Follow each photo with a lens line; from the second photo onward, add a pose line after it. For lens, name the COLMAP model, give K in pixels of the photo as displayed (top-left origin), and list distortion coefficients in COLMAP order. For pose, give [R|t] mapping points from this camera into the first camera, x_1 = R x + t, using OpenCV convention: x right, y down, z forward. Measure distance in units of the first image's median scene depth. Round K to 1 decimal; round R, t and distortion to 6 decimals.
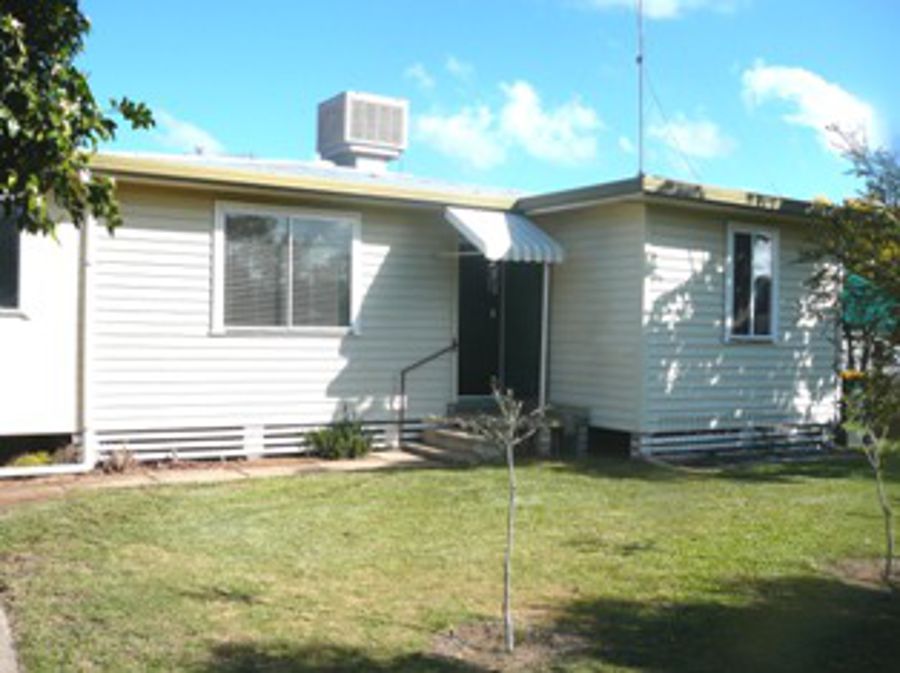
lens RADIAL K [[905.7, 0, 449.5], [0, 905.7, 355.5], [0, 0, 1]] dist [-0.095079, -0.001672]
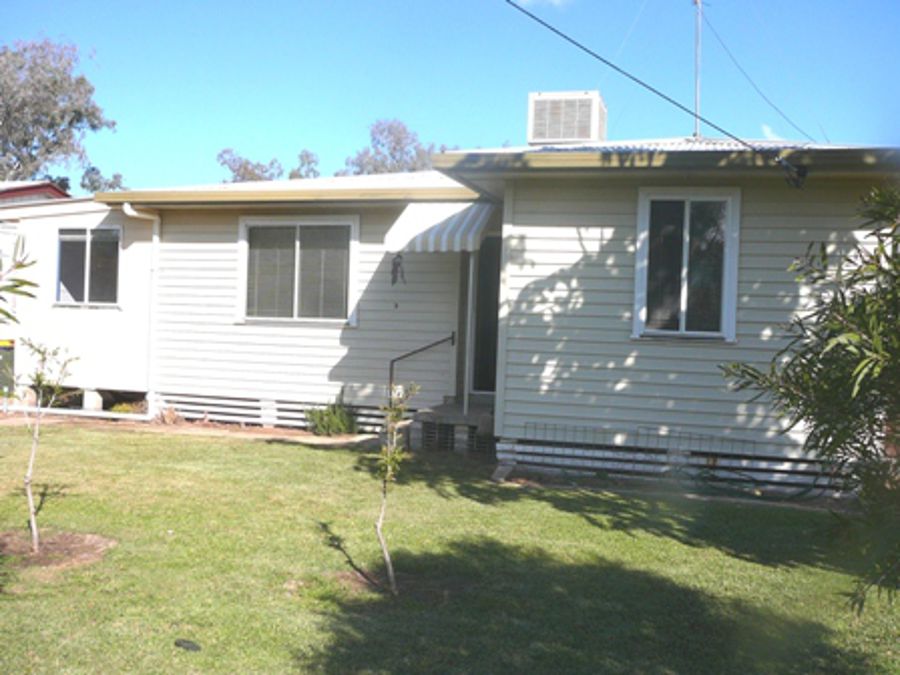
lens RADIAL K [[921.7, 0, 450.0], [0, 921.7, 337.5], [0, 0, 1]] dist [-0.090399, 0.004270]
pose [[0.673177, 0.015993, -0.739308, 0.828545], [-0.041580, 0.999003, -0.016250, 0.004600], [0.738311, 0.041680, 0.673171, 0.337133]]
